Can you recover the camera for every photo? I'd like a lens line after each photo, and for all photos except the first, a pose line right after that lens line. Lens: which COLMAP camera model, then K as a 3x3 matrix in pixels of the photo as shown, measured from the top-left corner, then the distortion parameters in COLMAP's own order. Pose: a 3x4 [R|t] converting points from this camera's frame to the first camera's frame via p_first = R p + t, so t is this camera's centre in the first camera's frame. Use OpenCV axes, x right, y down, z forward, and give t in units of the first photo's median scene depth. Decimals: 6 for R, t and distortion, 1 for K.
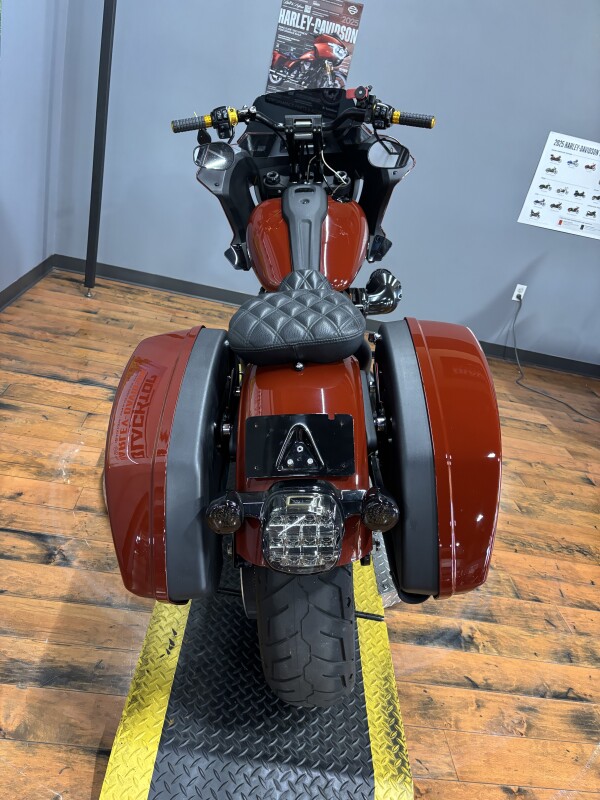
lens RADIAL K [[595.4, 0, 300.0], [0, 595.4, 400.0], [0, 0, 1]] dist [0.000348, -0.000131]
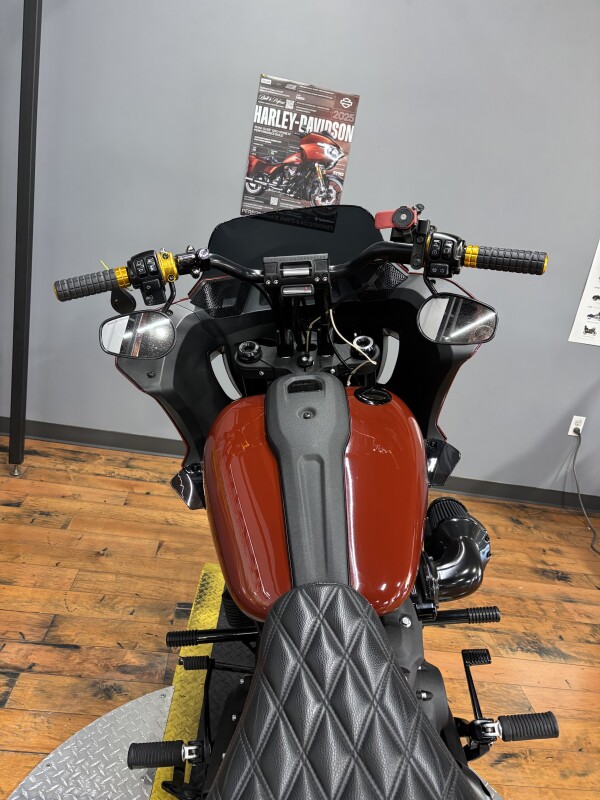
lens RADIAL K [[609.7, 0, 300.0], [0, 609.7, 400.0], [0, 0, 1]] dist [-0.003281, -0.015346]
pose [[0.998510, -0.053987, 0.007966, -0.001852], [0.054571, 0.987527, -0.147693, -0.215276], [0.000107, 0.147908, 0.989001, 0.374877]]
